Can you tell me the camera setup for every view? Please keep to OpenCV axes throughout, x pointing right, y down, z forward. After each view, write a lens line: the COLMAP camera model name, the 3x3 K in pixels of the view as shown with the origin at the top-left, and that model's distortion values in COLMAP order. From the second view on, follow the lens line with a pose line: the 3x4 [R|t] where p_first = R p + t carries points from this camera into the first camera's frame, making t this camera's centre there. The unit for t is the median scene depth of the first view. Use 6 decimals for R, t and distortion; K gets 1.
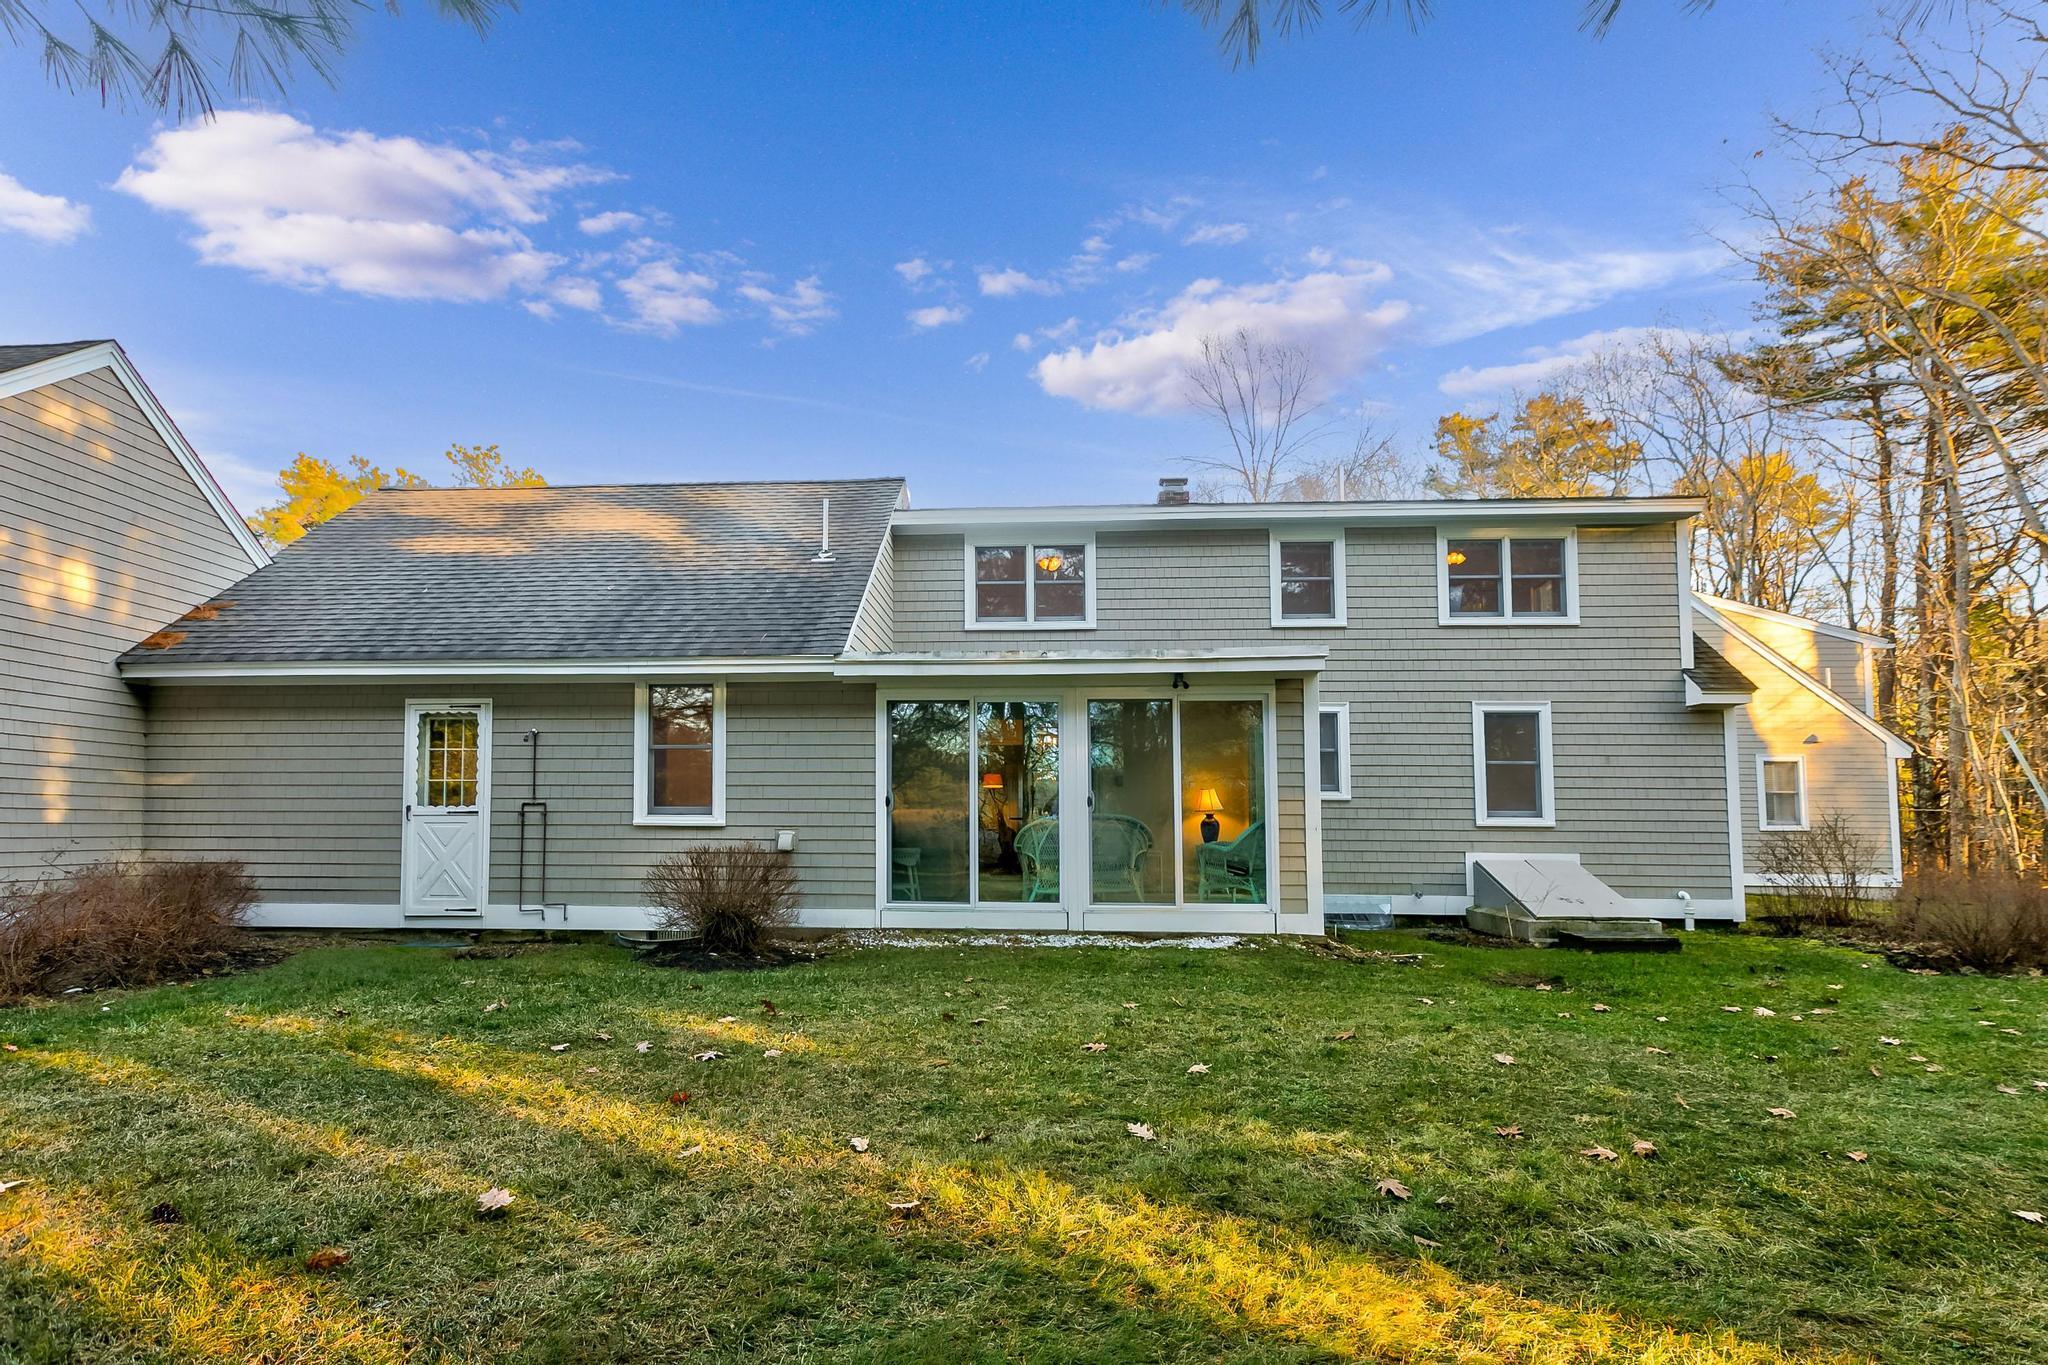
lens RADIAL K [[1058.1, 0, 910.6], [0, 1058.1, 780.5], [0, 0, 1]] dist [-0.006893, 0.001484]
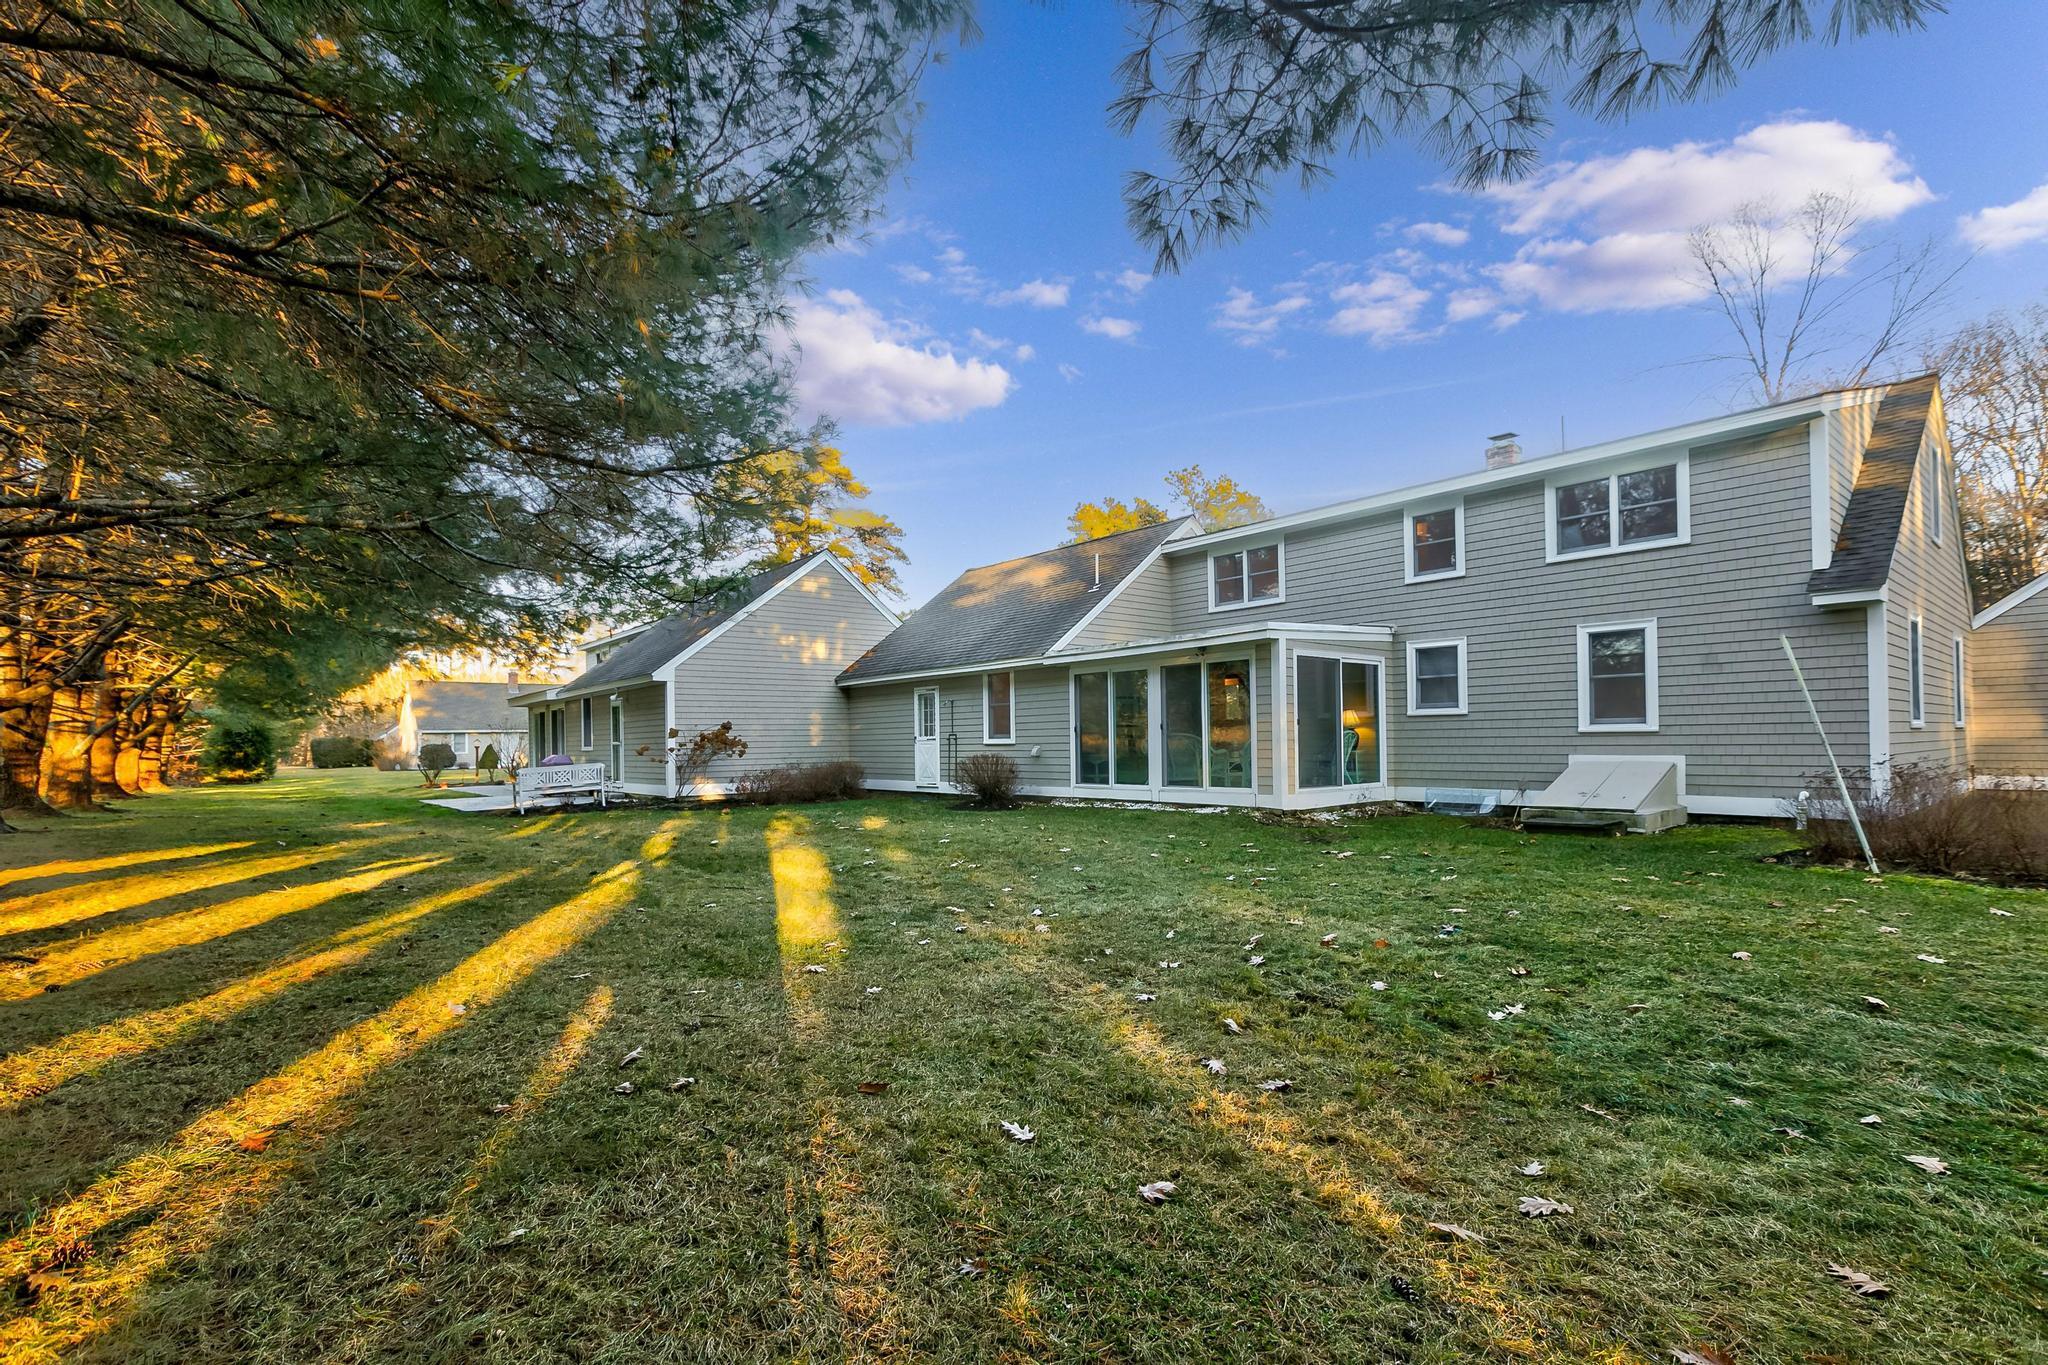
lens RADIAL K [[916.7, 0, 983.0], [0, 916.7, 726.7], [0, 0, 1]] dist [-0.003135, 0.001266]
pose [[0.693609, -0.027952, -0.719809, 0.951511], [0.054598, 0.998412, 0.013839, -0.015049], [0.718280, -0.048899, 0.694034, -0.211307]]
